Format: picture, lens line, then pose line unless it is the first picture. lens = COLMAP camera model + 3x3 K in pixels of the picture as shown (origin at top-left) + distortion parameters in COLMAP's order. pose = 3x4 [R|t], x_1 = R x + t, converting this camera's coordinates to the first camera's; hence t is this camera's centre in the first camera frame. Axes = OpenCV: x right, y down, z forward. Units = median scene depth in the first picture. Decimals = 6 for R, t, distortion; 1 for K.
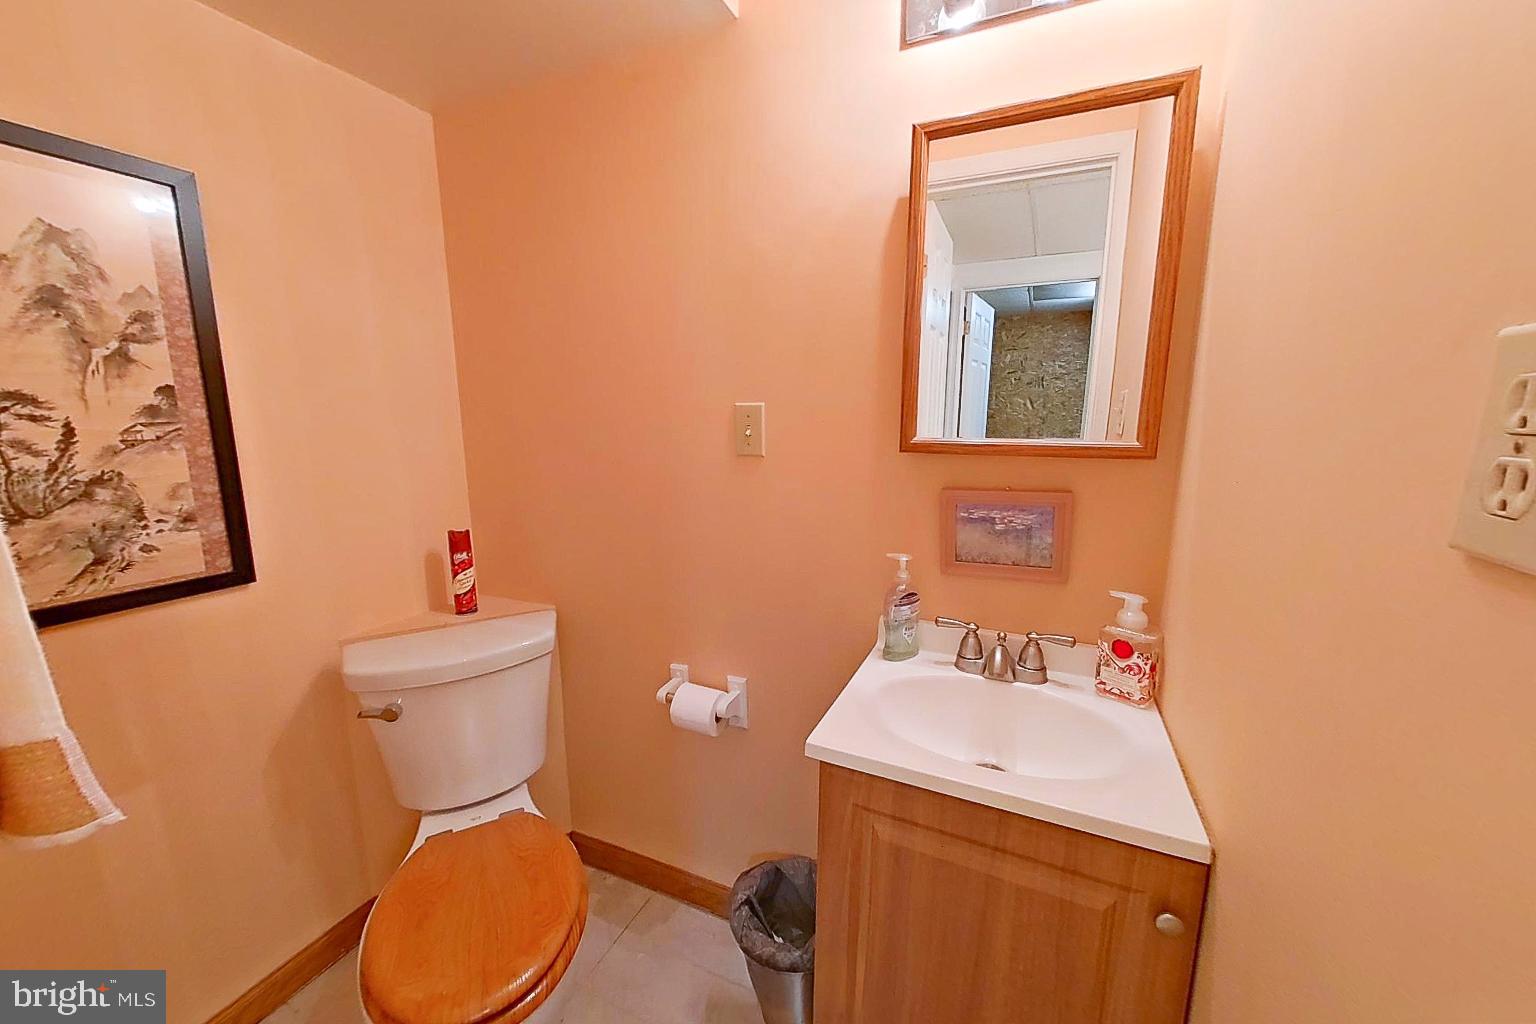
lens RADIAL K [[576.0, 0, 767.4], [0, 576.0, 514.6], [0, 0, 1]] dist [0.001501, 0.000276]
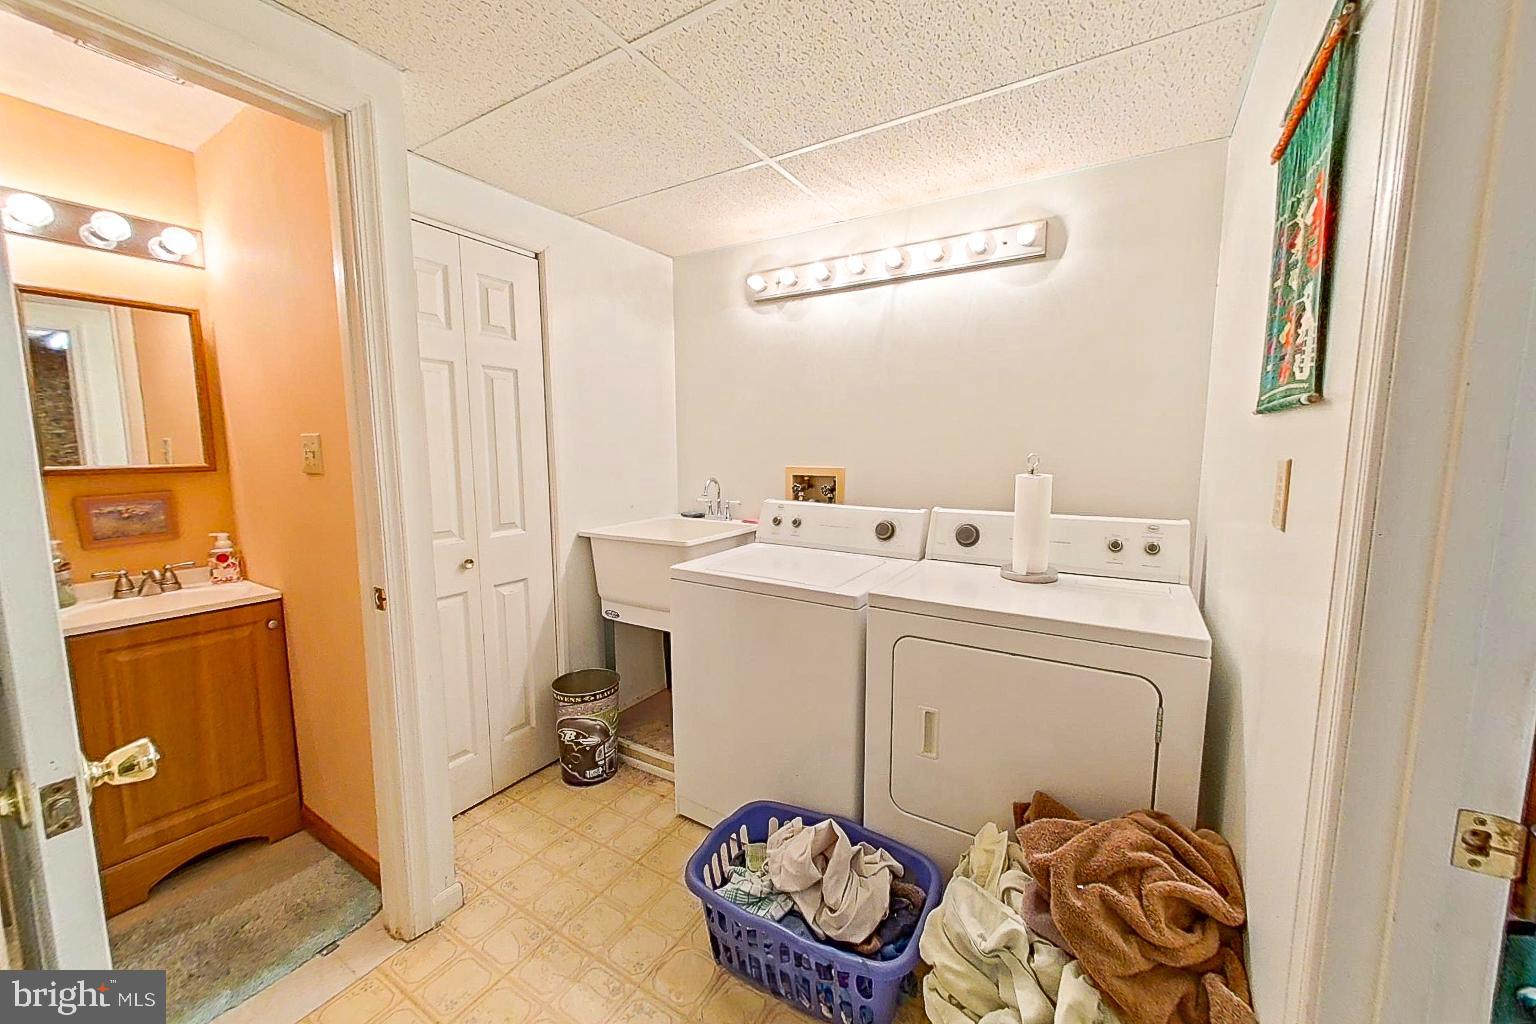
lens RADIAL K [[576.0, 0, 767.9], [0, 576.0, 512.1], [0, 0, 1]] dist [0.001501, 0.000276]
pose [[0.139077, -0.113705, 0.983732, -1.220014], [0.170312, 0.981331, 0.089349, 0.219125], [-0.975526, 0.155115, 0.155846, -1.374745]]
